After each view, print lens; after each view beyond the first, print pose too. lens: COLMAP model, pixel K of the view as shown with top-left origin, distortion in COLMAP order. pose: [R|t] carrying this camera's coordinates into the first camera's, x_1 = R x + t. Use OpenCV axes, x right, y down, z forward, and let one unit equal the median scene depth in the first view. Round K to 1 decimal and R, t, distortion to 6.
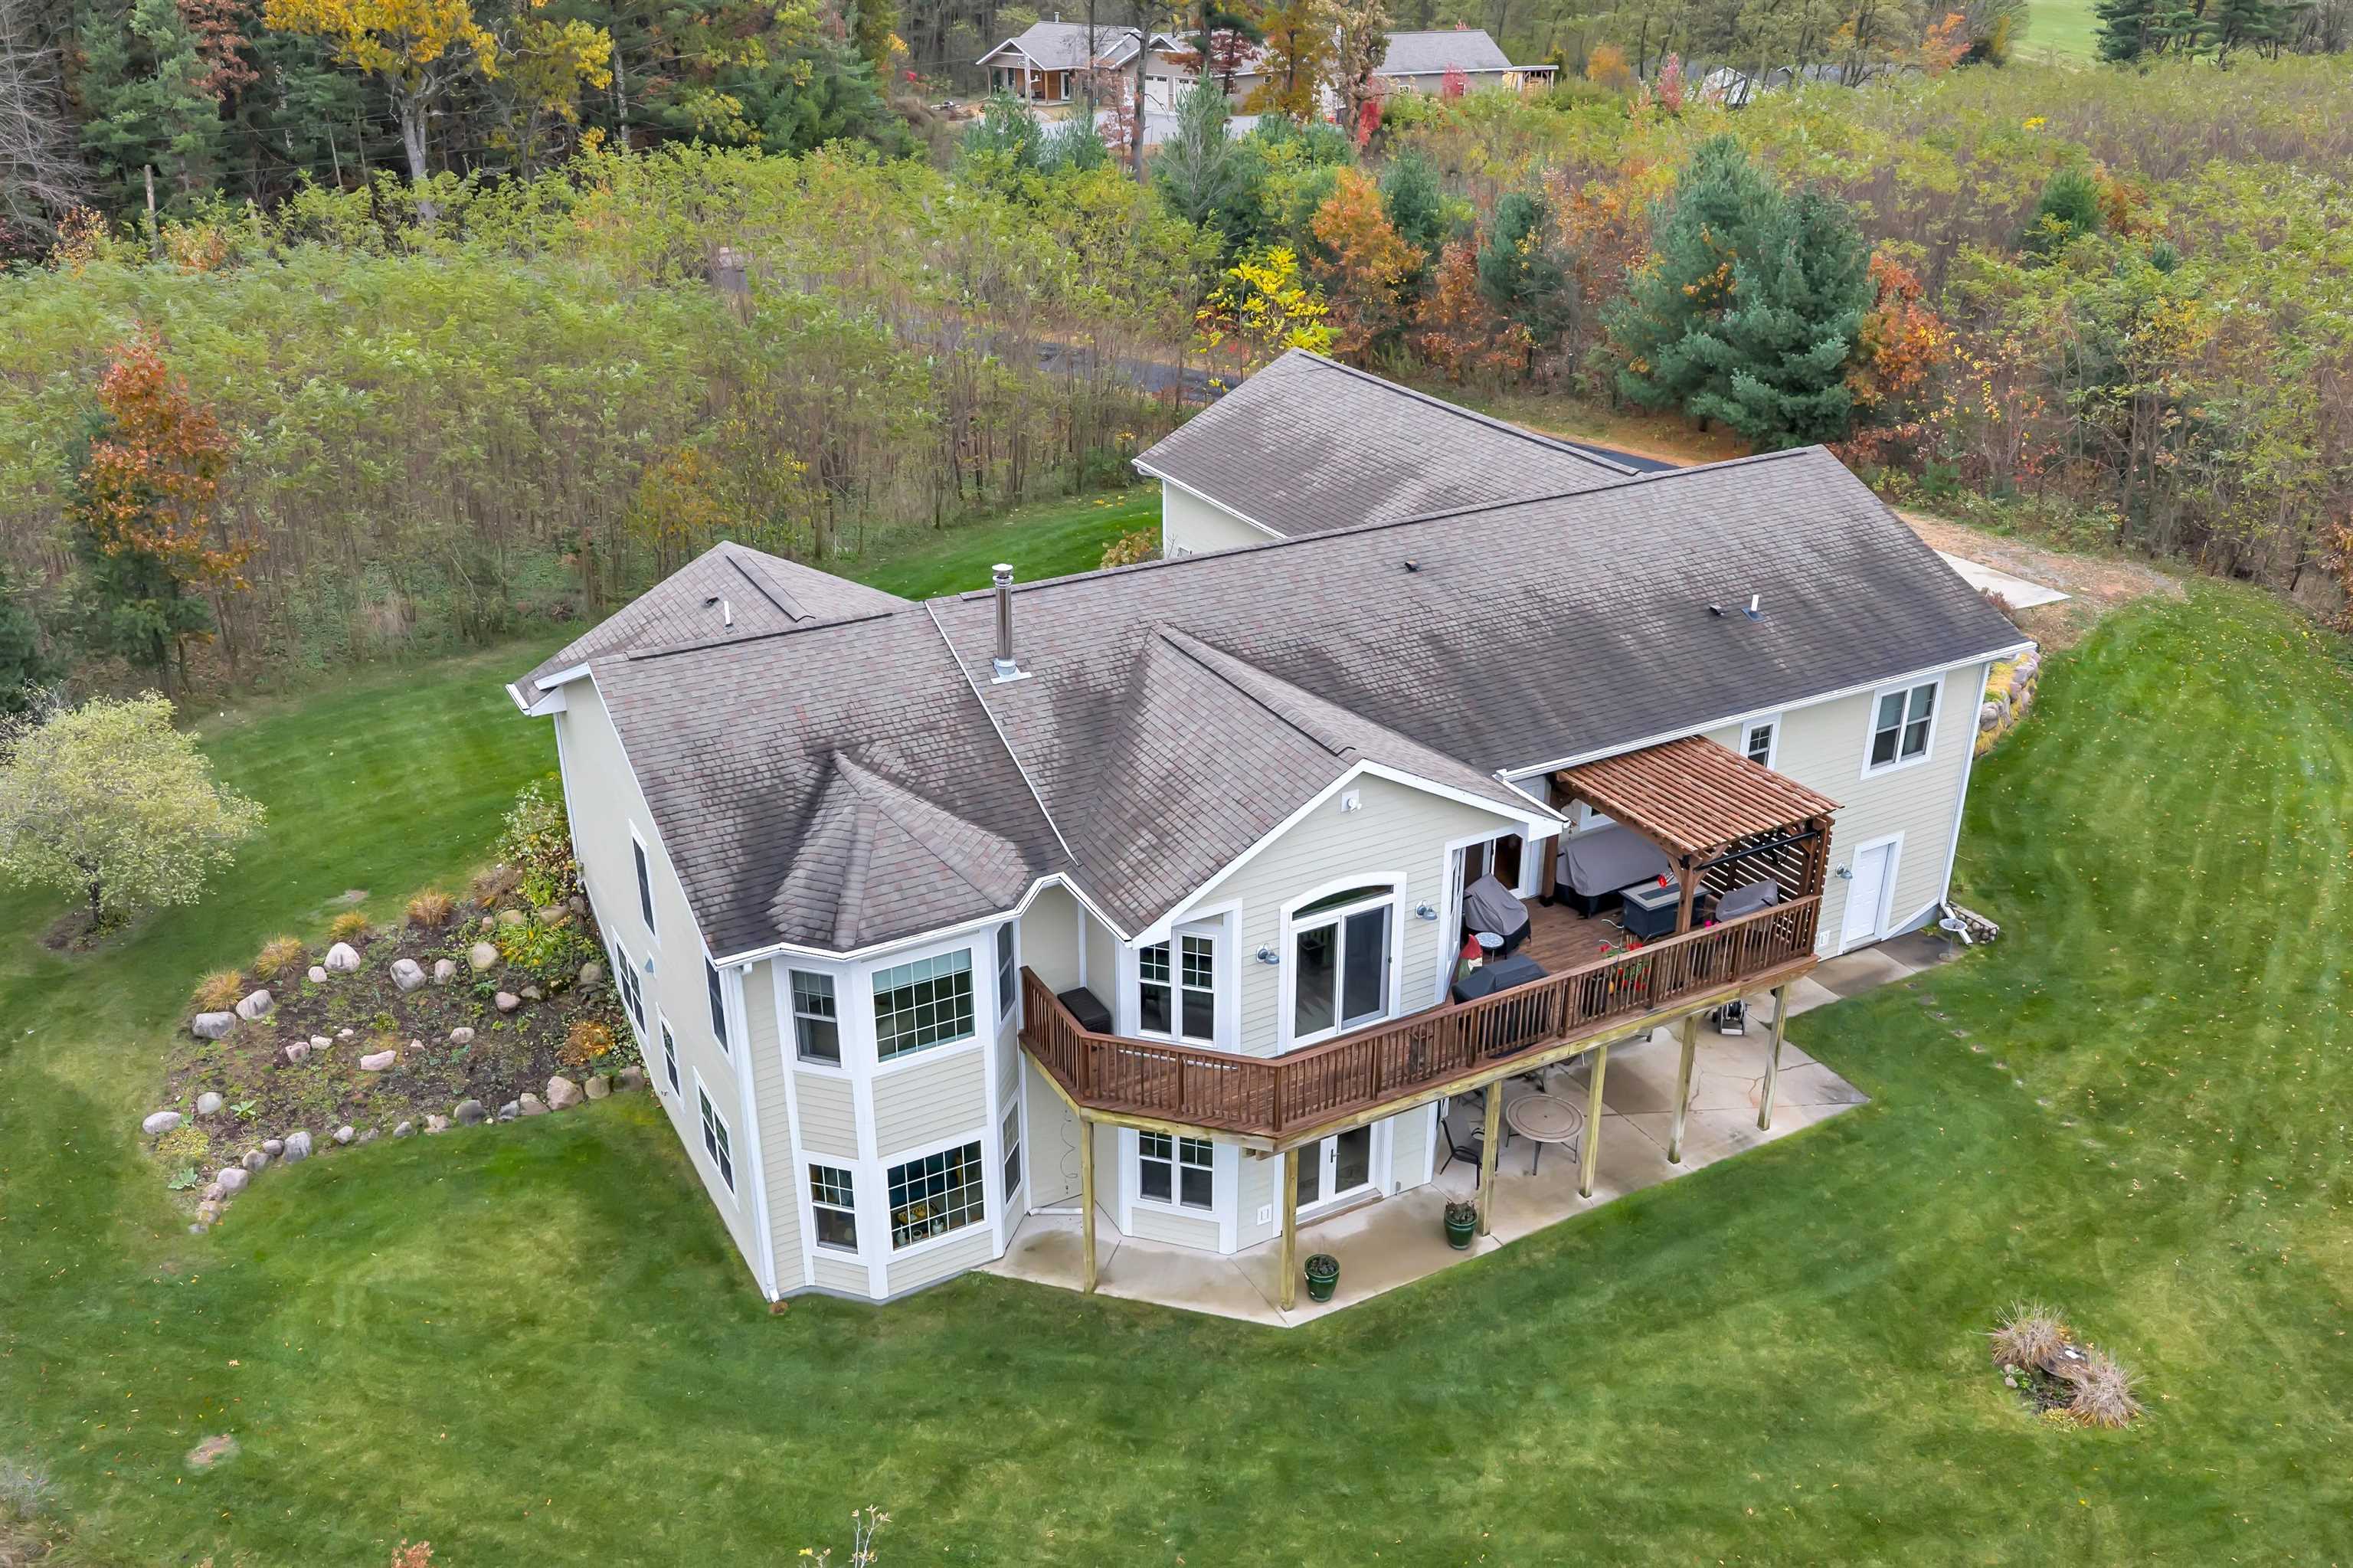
lens RADIAL K [[1940.6, 0, 1194.0], [0, 1940.6, 783.1], [0, 0, 1]] dist [0.021495, -0.042274]
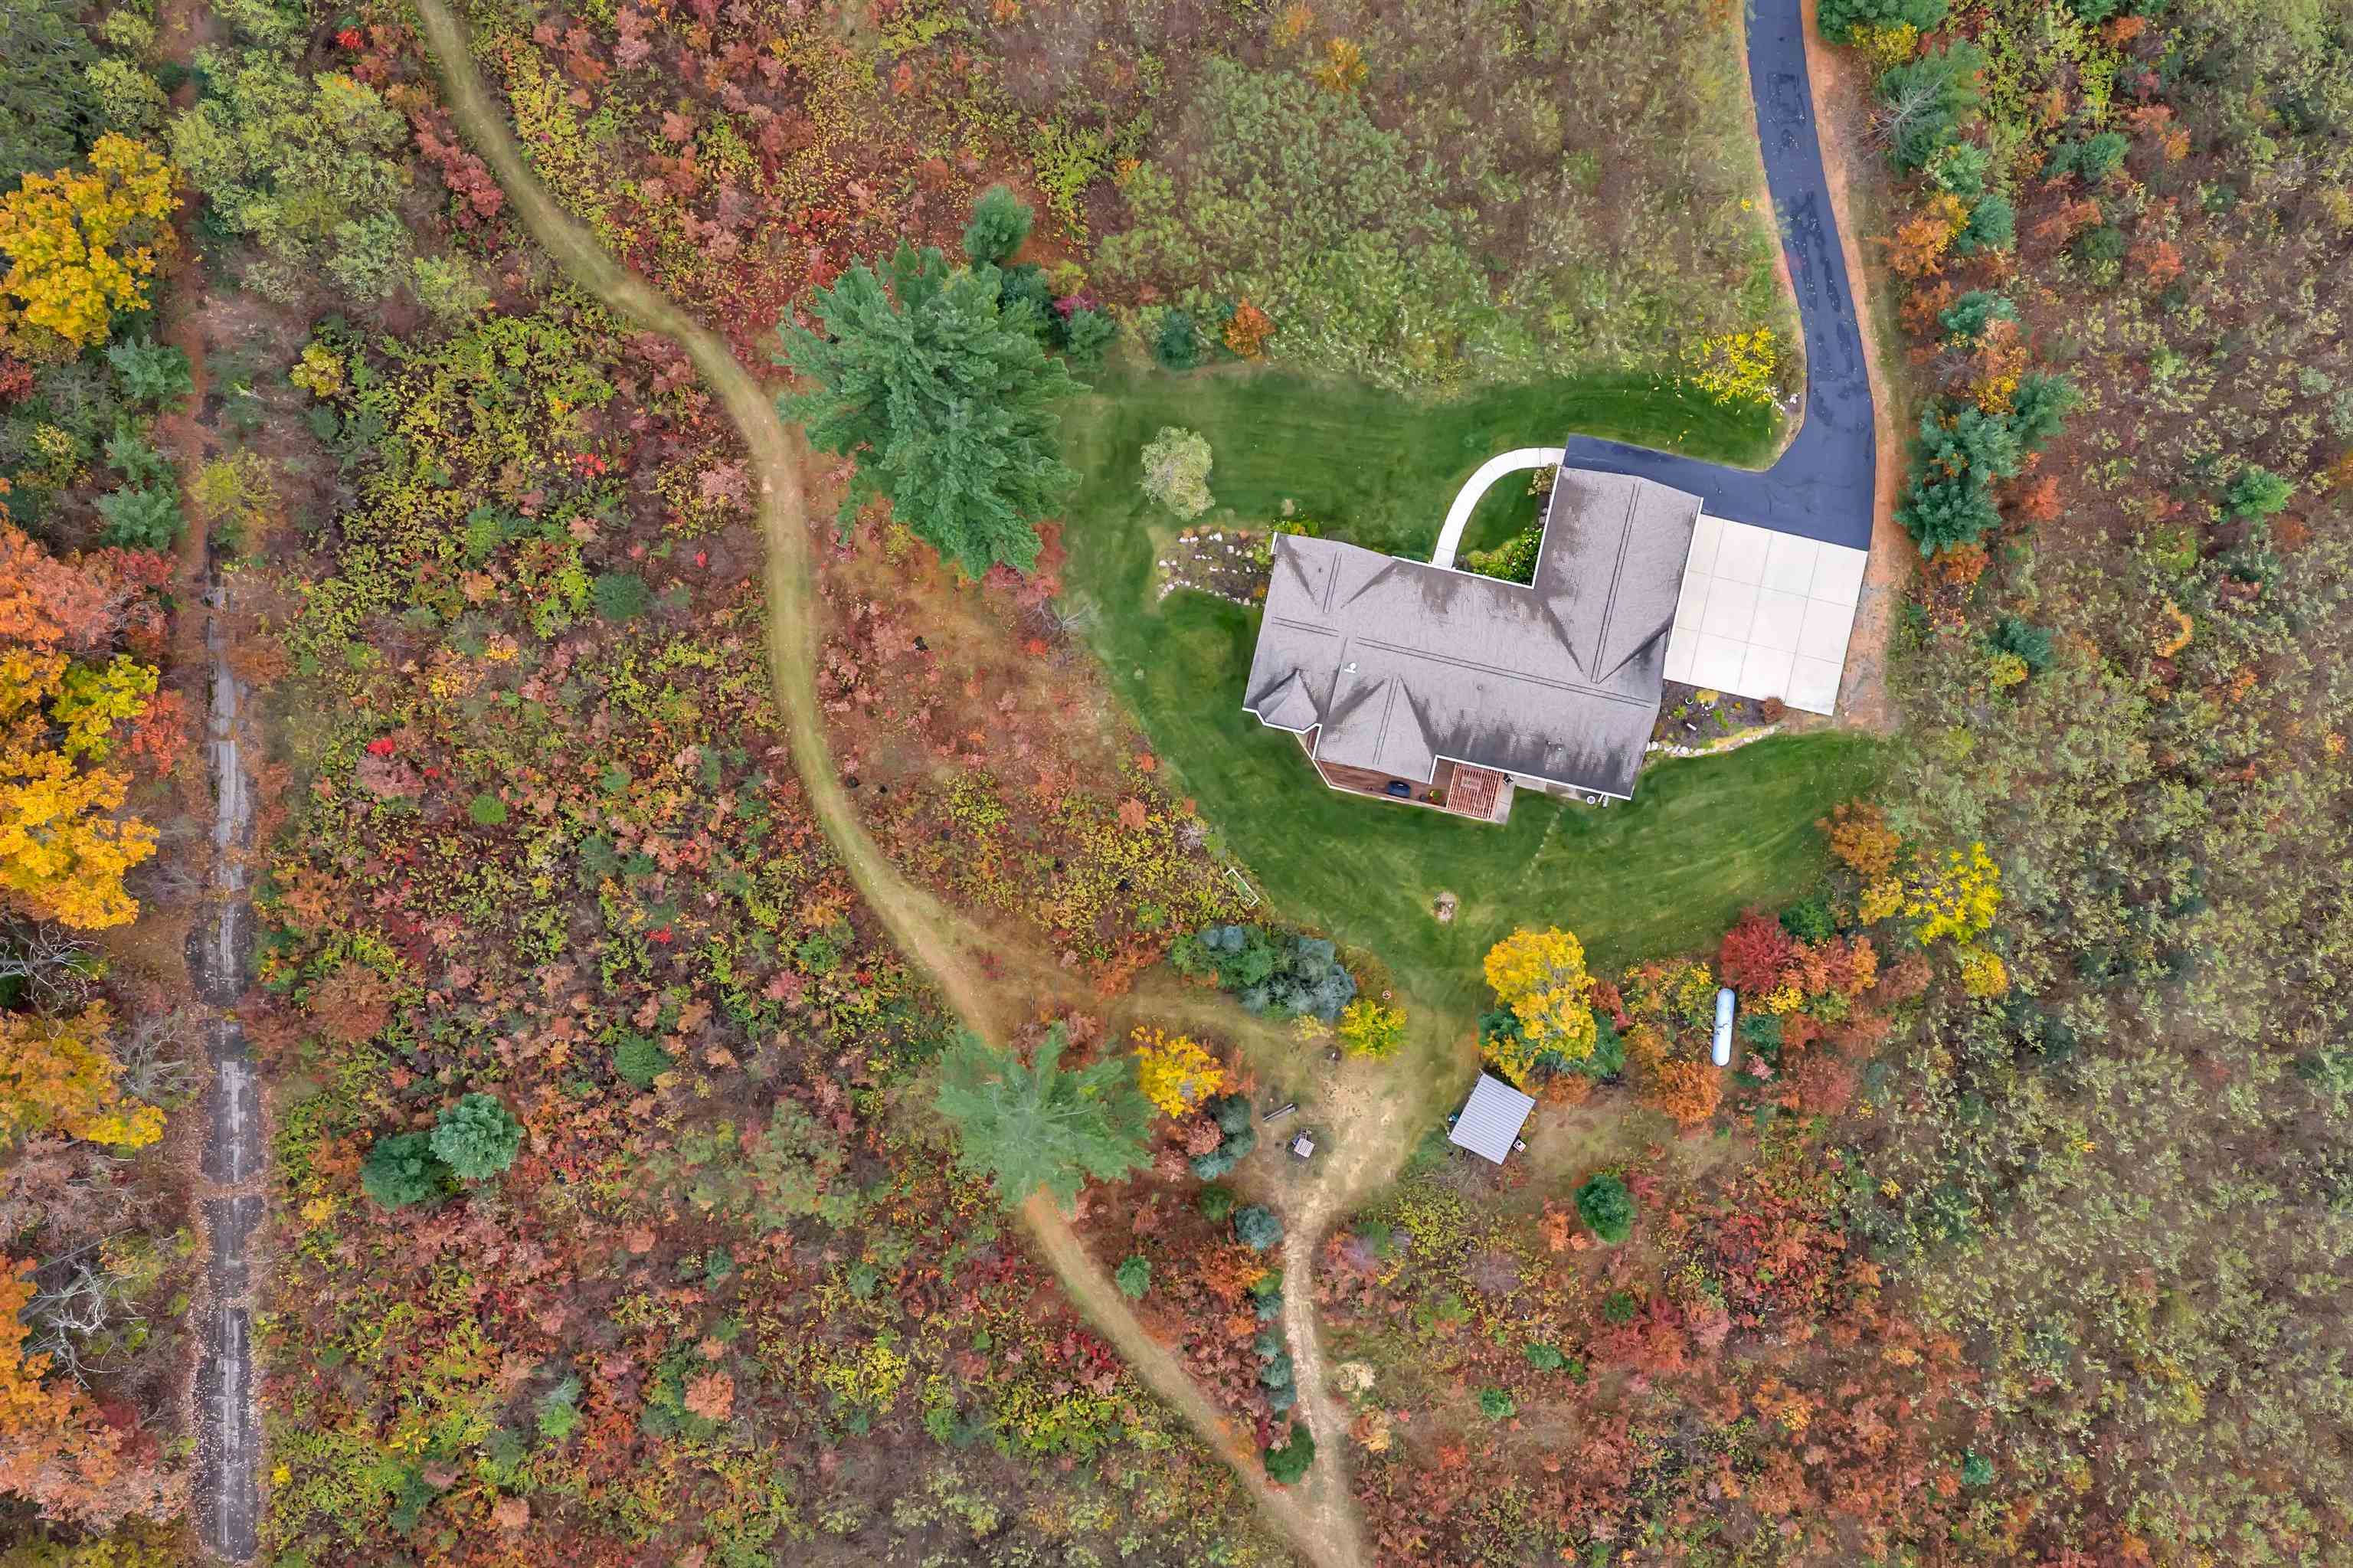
lens RADIAL K [[1940.6, 0, 1194.0], [0, 1940.6, 783.1], [0, 0, 1]] dist [0.021495, -0.042274]
pose [[0.744483, 0.667577, 0.009342, -0.231672], [-0.249113, 0.264775, 0.931578, -3.814700], [0.619426, -0.695871, 0.363422, -0.823971]]
